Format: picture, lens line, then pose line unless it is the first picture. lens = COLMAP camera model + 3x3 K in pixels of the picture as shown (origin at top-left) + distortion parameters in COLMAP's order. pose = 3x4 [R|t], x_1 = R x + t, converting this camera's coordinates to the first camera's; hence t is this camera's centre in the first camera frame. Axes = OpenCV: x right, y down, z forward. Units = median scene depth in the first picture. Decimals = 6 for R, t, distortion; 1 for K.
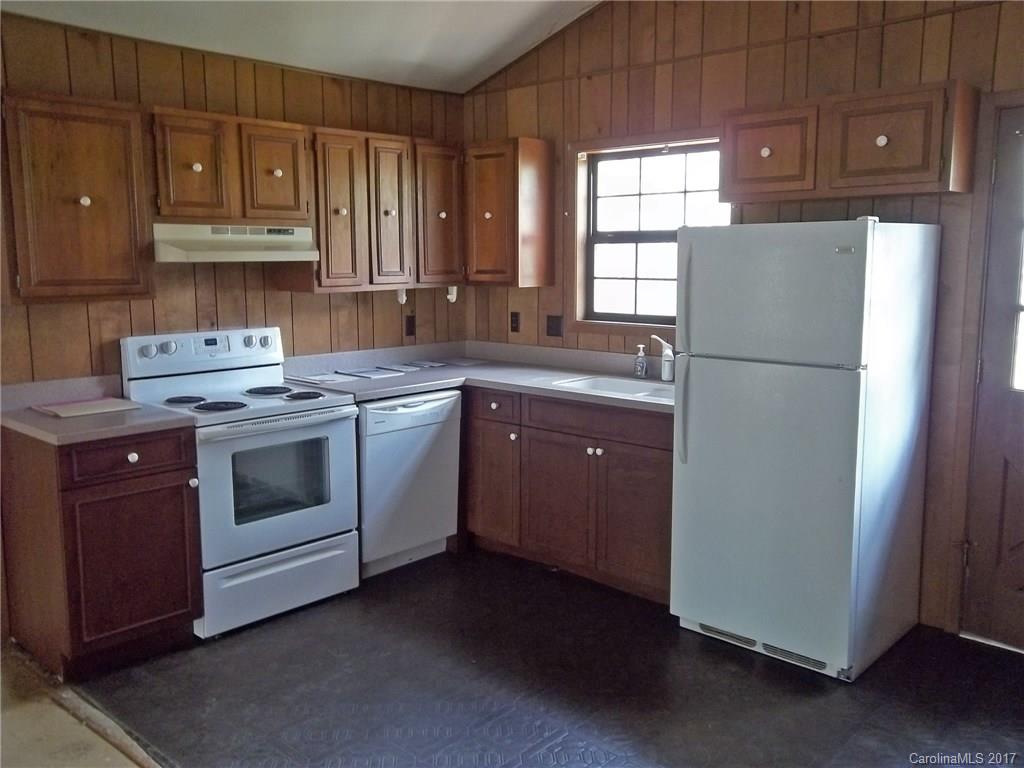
lens RADIAL K [[873.7, 0, 511.8], [0, 873.7, 378.6], [0, 0, 1]] dist [0.020785, 0.005872]
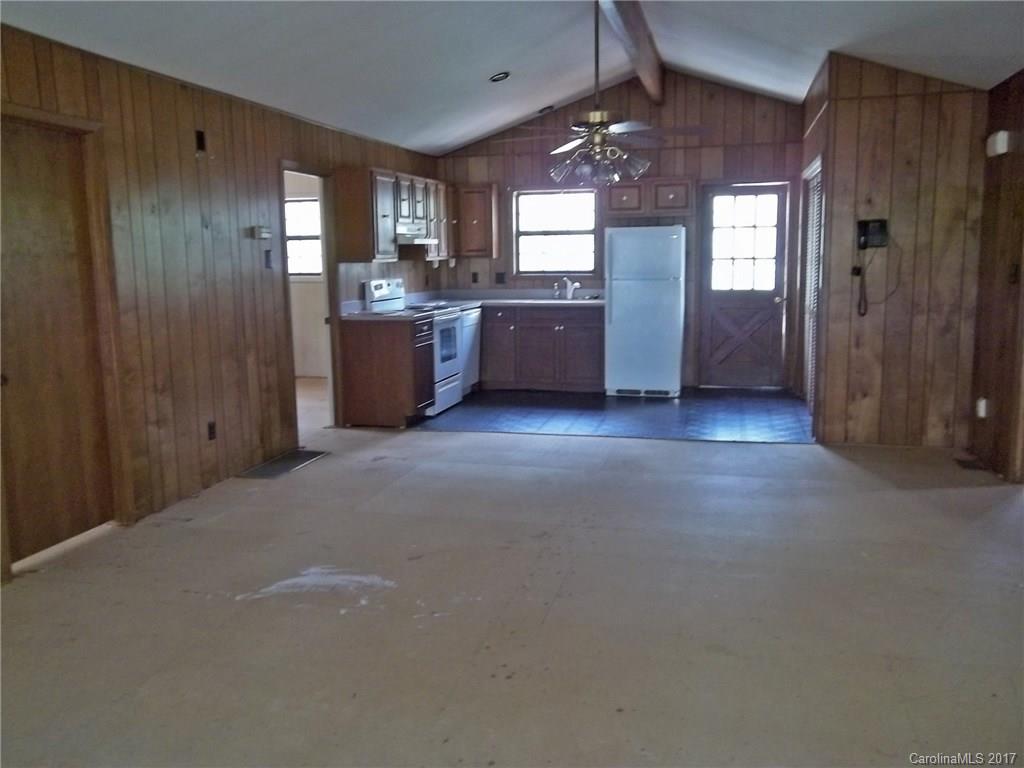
lens RADIAL K [[873.7, 0, 511.7], [0, 873.7, 389.0], [0, 0, 1]] dist [0.020785, 0.005872]
pose [[0.877399, -0.082753, 0.472570, -0.967181], [0.078552, 0.996498, 0.028656, 0.147092], [-0.473286, 0.011978, 0.880827, -0.818408]]
